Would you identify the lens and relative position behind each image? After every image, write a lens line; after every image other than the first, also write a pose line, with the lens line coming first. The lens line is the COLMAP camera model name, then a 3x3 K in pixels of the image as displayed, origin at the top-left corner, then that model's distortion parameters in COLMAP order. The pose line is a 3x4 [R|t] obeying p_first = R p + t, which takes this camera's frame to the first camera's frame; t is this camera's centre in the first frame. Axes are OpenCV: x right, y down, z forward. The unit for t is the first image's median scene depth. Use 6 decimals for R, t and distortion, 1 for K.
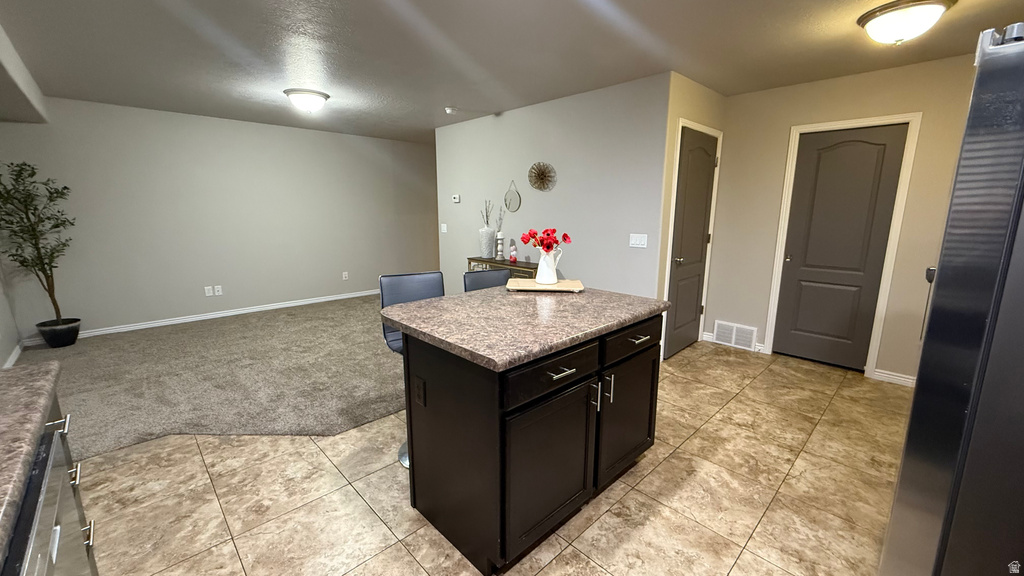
lens RADIAL K [[408.5, 0, 510.4], [0, 408.5, 288.8], [0, 0, 1]] dist [0.000829, -0.000051]
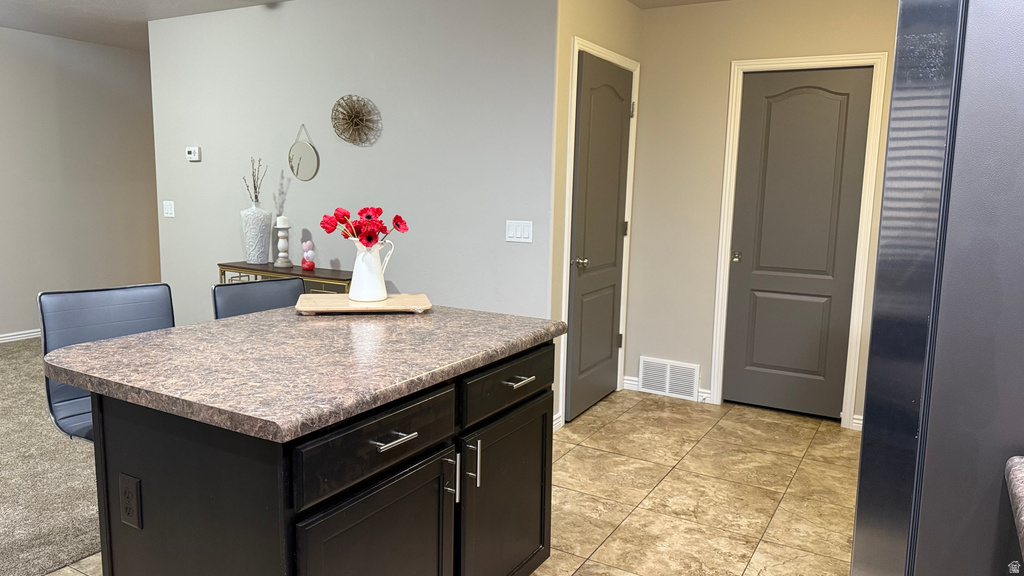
lens RADIAL K [[719.4, 0, 510.1], [0, 719.4, 290.4], [0, 0, 1]] dist [0.106661, -0.161959]
pose [[0.961502, -0.021076, 0.273989, 0.001128], [0.033021, 0.998691, -0.039059, 0.018854], [-0.272807, 0.046603, 0.960939, -0.047465]]
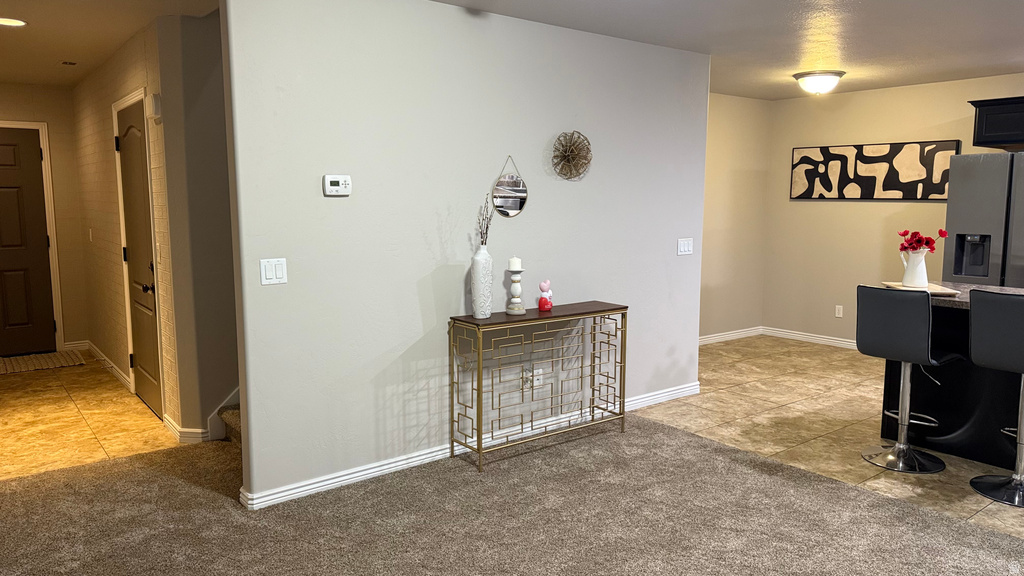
lens RADIAL K [[724.7, 0, 512.0], [0, 724.7, 288.0], [0, 0, 1]] dist [0.044105, -0.054807]
pose [[0.102222, -0.125207, 0.986851, -1.575802], [0.190749, 0.976105, 0.104085, -0.343757], [-0.976302, 0.177601, 0.123662, 1.594500]]
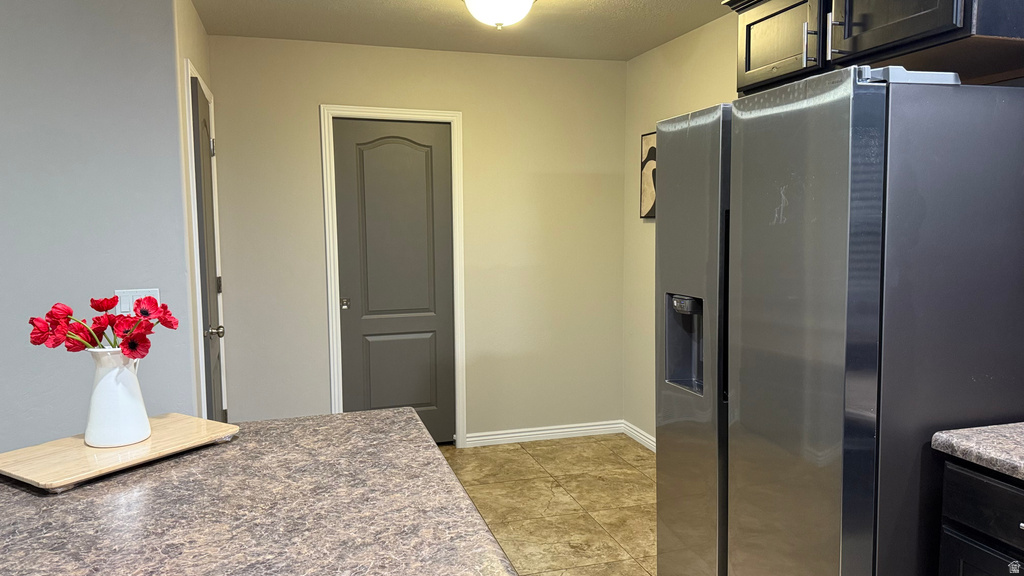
lens RADIAL K [[719.4, 0, 510.1], [0, 719.4, 290.4], [0, 0, 1]] dist [0.106661, -0.161959]
pose [[0.450358, -0.091057, 0.888193, -0.311332], [0.179688, 0.983676, 0.009735, -0.085788], [-0.874580, 0.155213, 0.459367, 0.339679]]
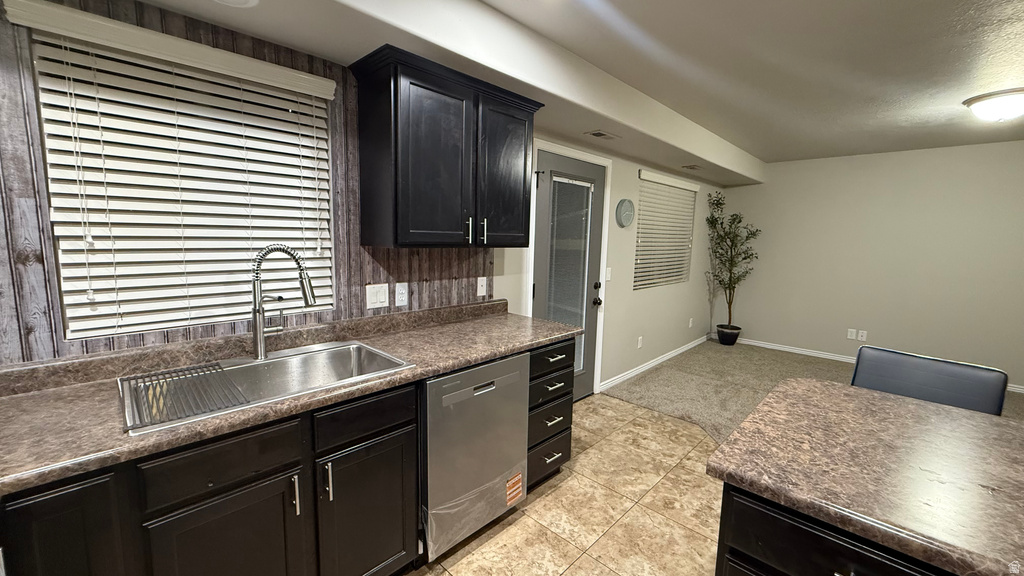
lens RADIAL K [[408.5, 0, 510.4], [0, 408.5, 288.8], [0, 0, 1]] dist [0.000829, -0.000051]
pose [[0.039955, 0.127296, -0.991060, 0.321411], [-0.217361, 0.969207, 0.115726, -0.065465], [0.975273, 0.210794, 0.066394, 0.259218]]
